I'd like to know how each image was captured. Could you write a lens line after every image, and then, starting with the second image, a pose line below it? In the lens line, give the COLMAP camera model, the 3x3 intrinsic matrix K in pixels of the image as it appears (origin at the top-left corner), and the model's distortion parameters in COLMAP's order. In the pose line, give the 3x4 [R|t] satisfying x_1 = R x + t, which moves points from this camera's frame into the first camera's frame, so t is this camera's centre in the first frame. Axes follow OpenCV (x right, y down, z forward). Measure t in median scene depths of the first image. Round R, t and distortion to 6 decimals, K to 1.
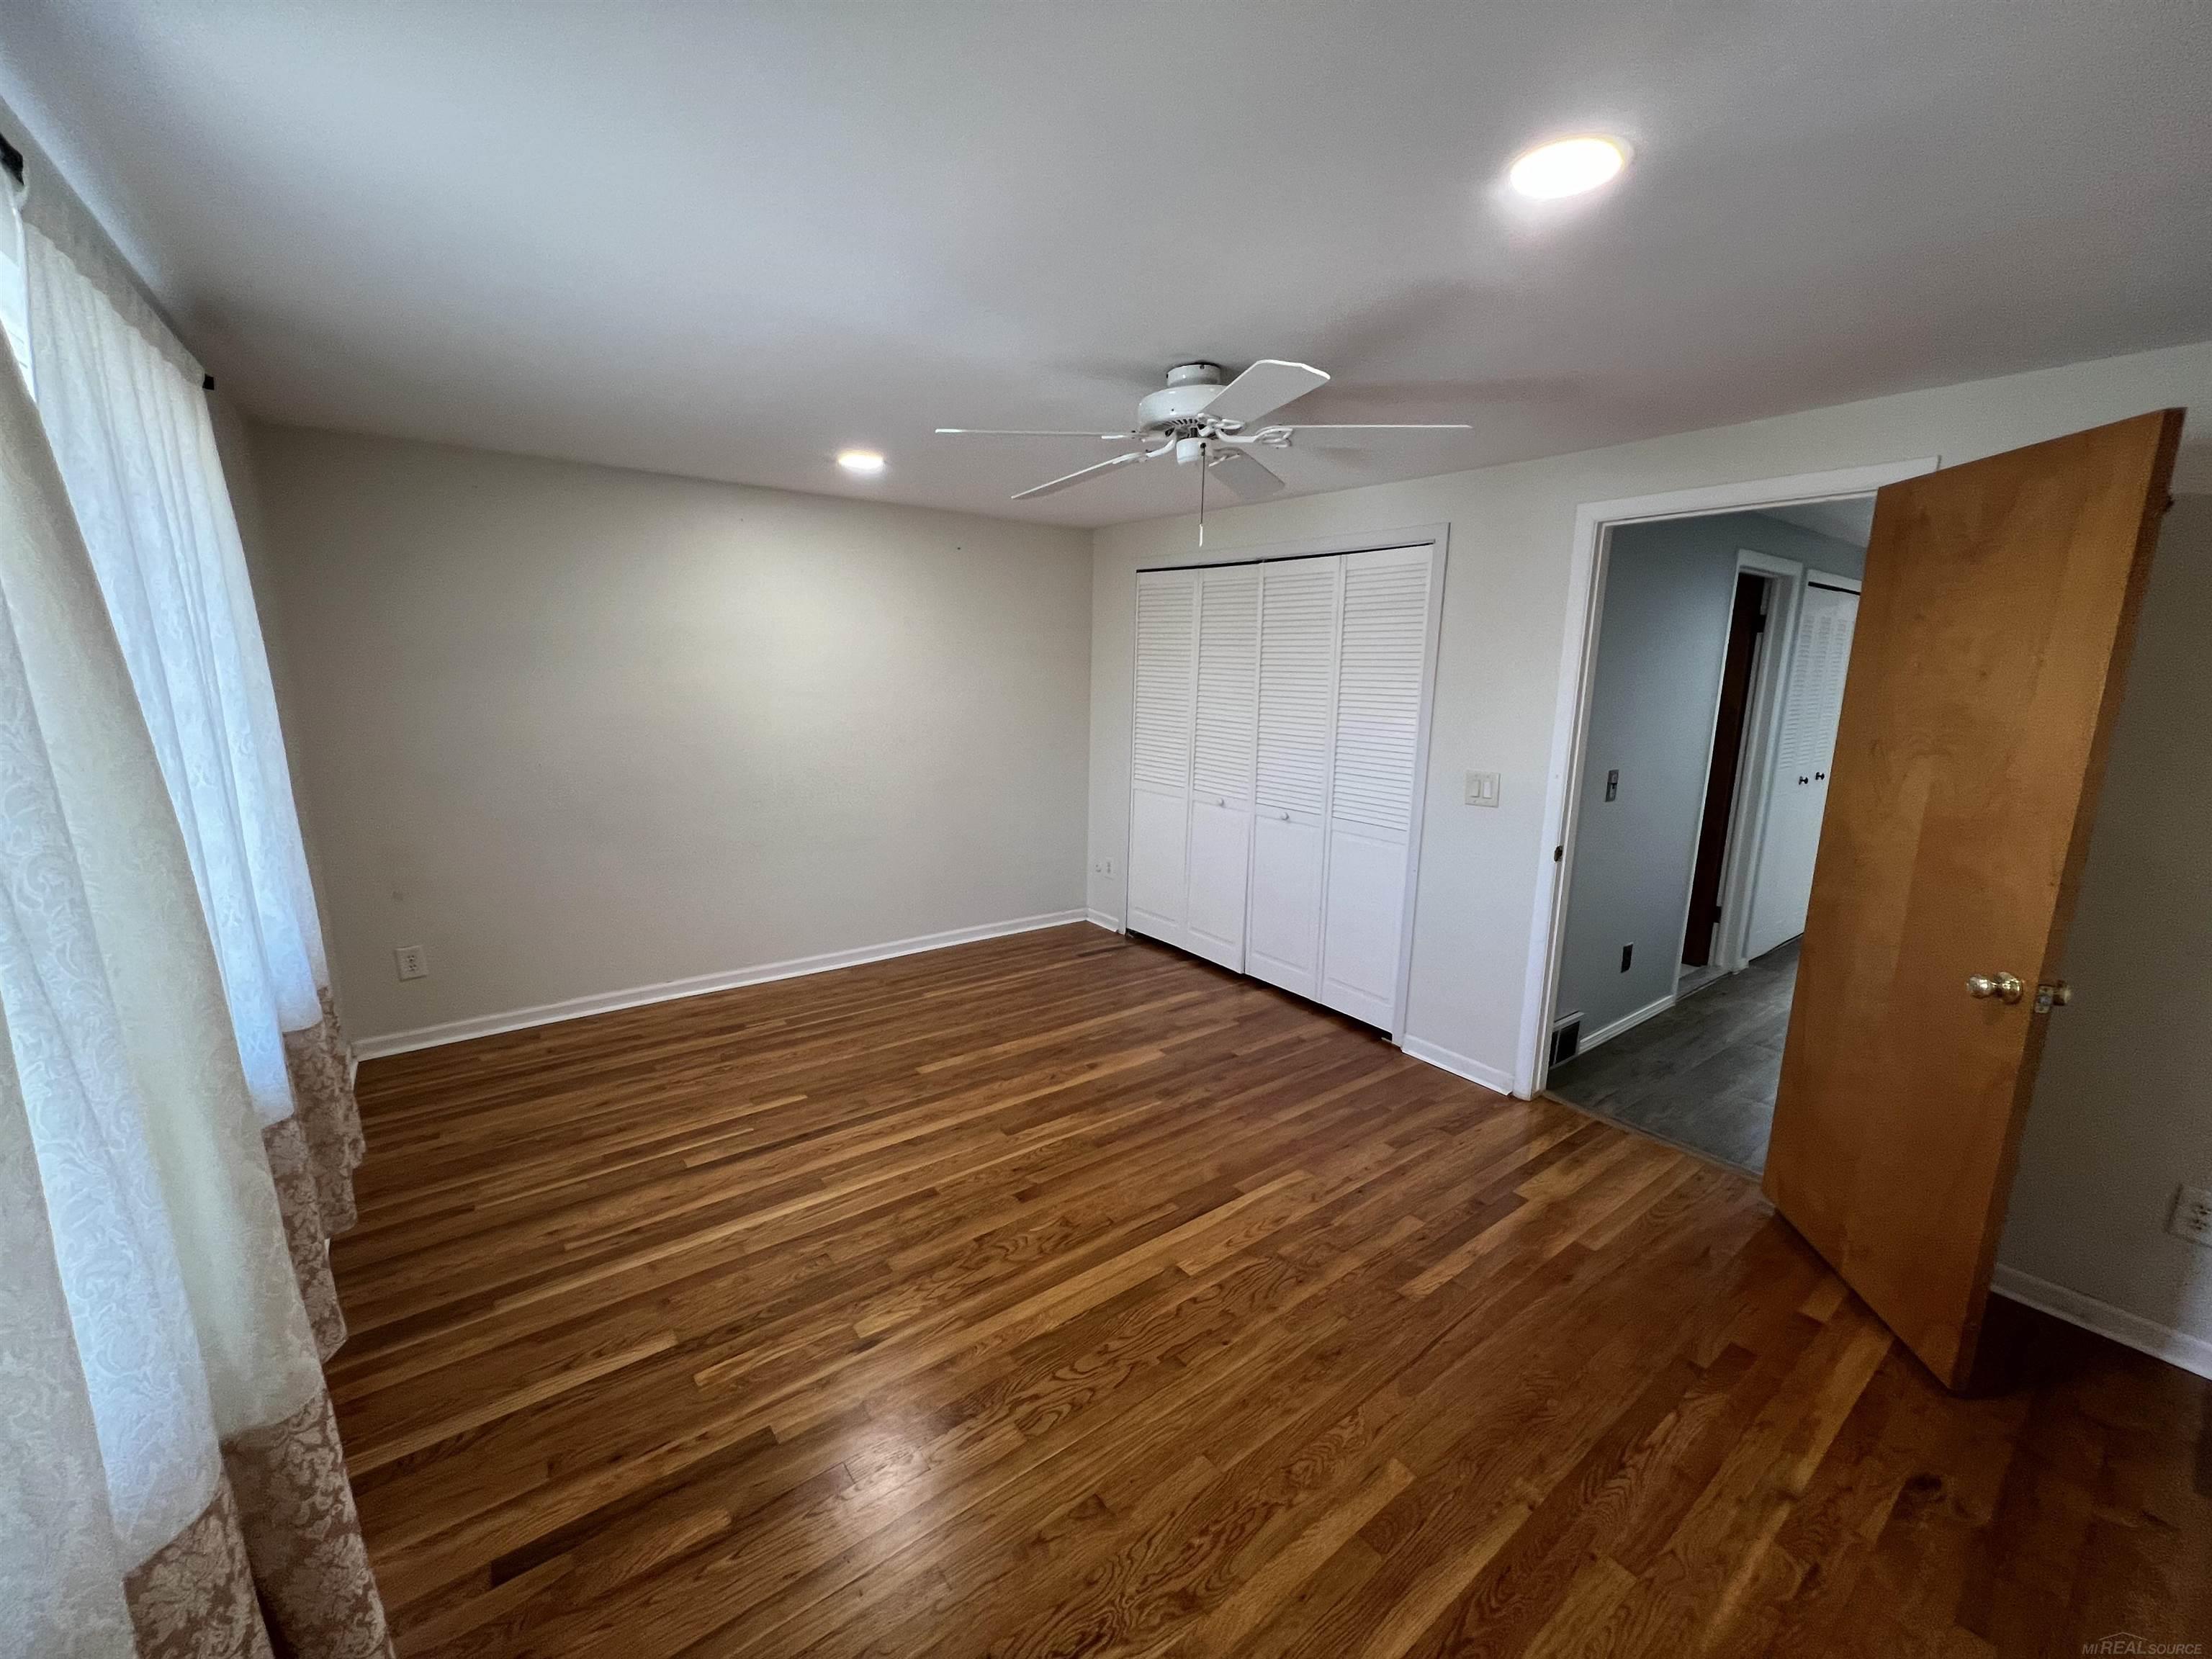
lens RADIAL K [[881.8, 0, 1097.1], [0, 881.8, 842.1], [0, 0, 1]] dist [0.000165, 0.000379]
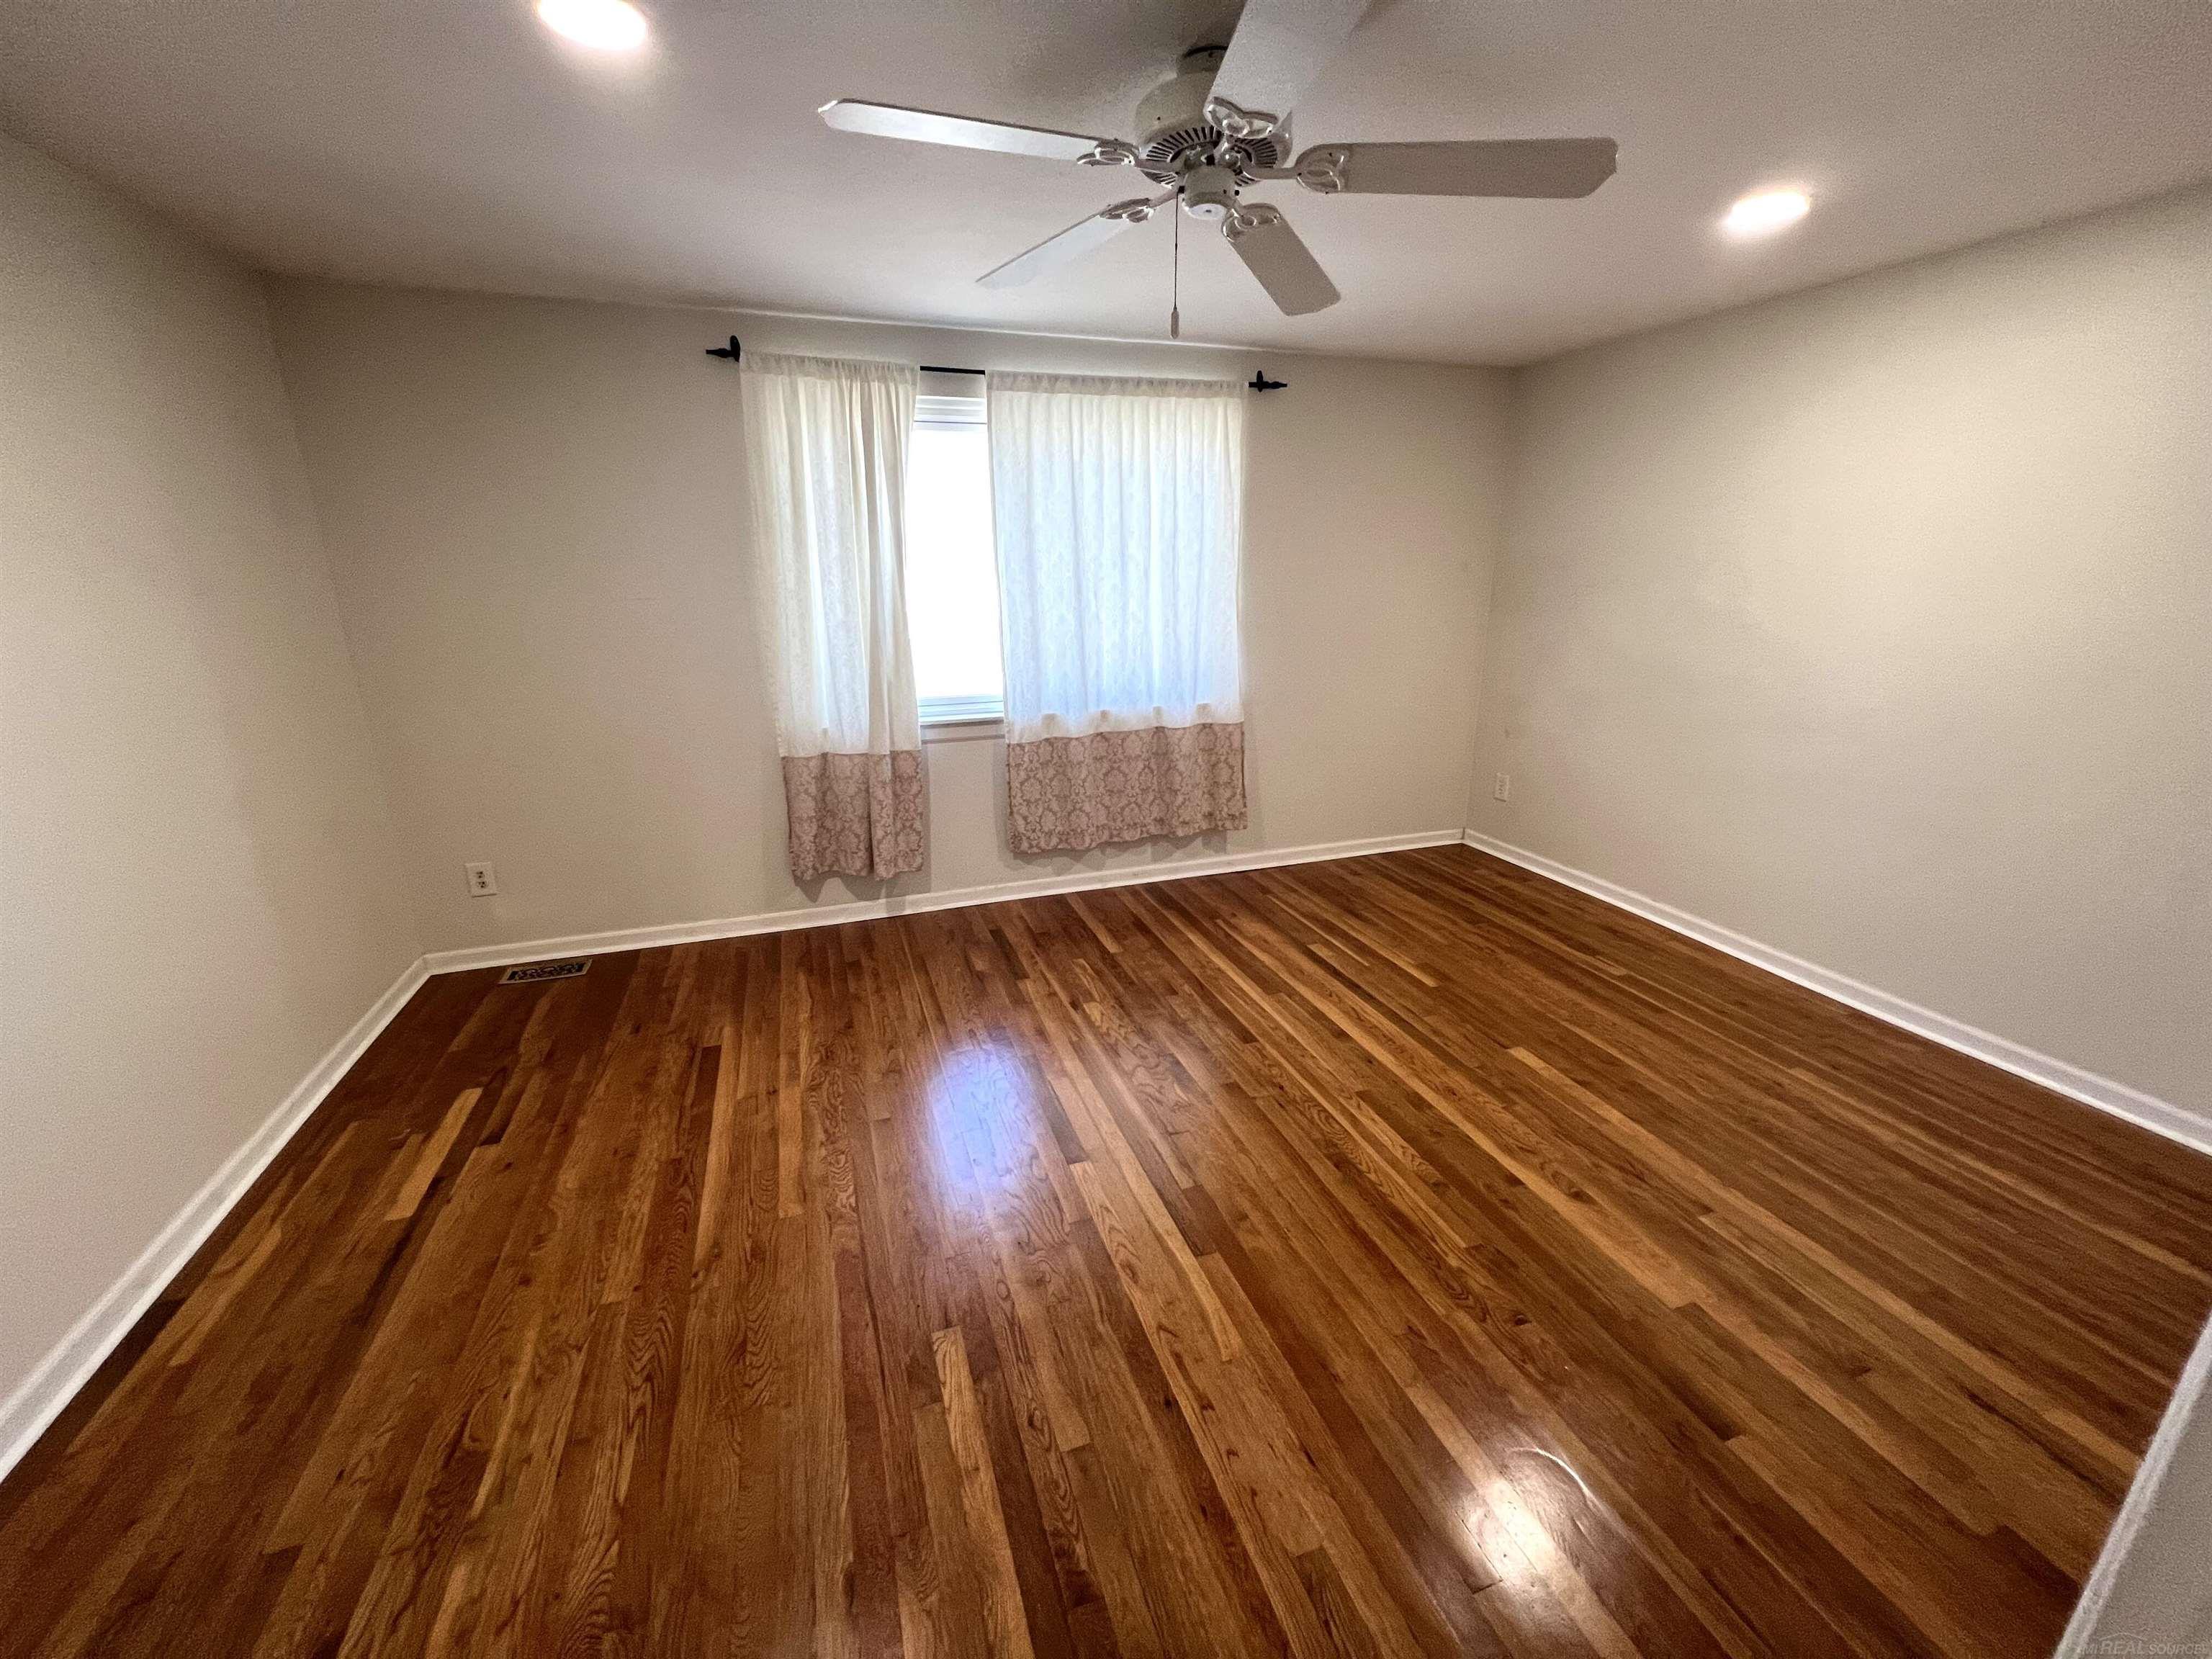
lens RADIAL K [[881.8, 0, 1094.9], [0, 881.8, 827.6], [0, 0, 1]] dist [0.000165, 0.000379]
pose [[-0.316520, 0.258122, -0.912792, 0.763121], [-0.191454, 0.925079, 0.327985, -0.148198], [0.929064, 0.278572, -0.243387, 1.002263]]
